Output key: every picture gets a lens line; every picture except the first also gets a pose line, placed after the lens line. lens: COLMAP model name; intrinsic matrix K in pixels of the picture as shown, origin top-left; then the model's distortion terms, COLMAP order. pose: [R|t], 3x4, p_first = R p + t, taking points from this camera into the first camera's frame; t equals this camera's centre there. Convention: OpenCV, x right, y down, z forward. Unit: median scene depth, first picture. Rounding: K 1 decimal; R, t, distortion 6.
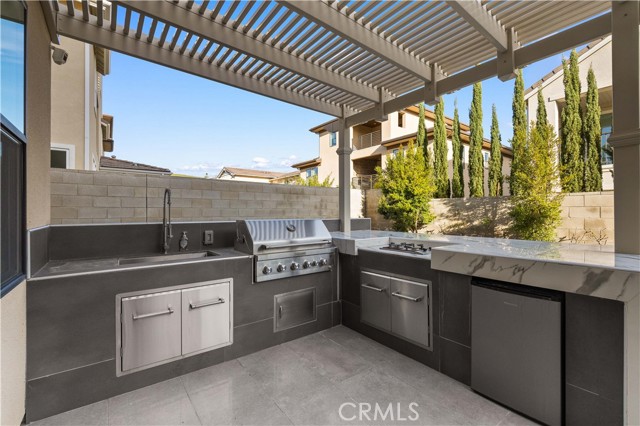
lens RADIAL K [[280.3, 0, 319.4], [0, 280.3, 211.7], [0, 0, 1]] dist [0.000366, 0.000081]
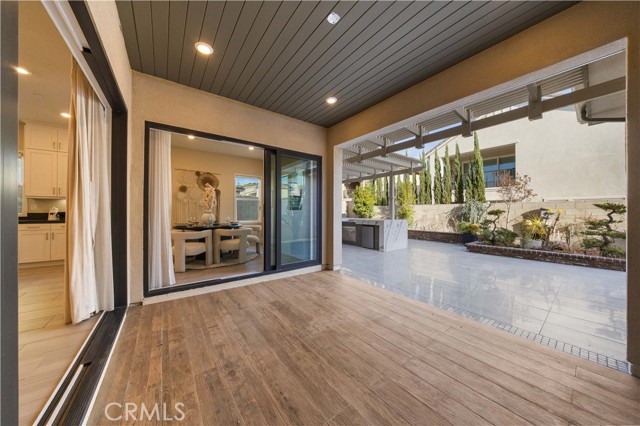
lens RADIAL K [[211.2, 0, 320.3], [0, 211.2, 211.5], [0, 0, 1]] dist [0.000346, 0.000164]
pose [[0.999788, 0.002974, -0.020370, -0.032733], [-0.002955, 0.999995, 0.000951, 0.001646], [0.020372, -0.000891, 0.999792, -0.853773]]
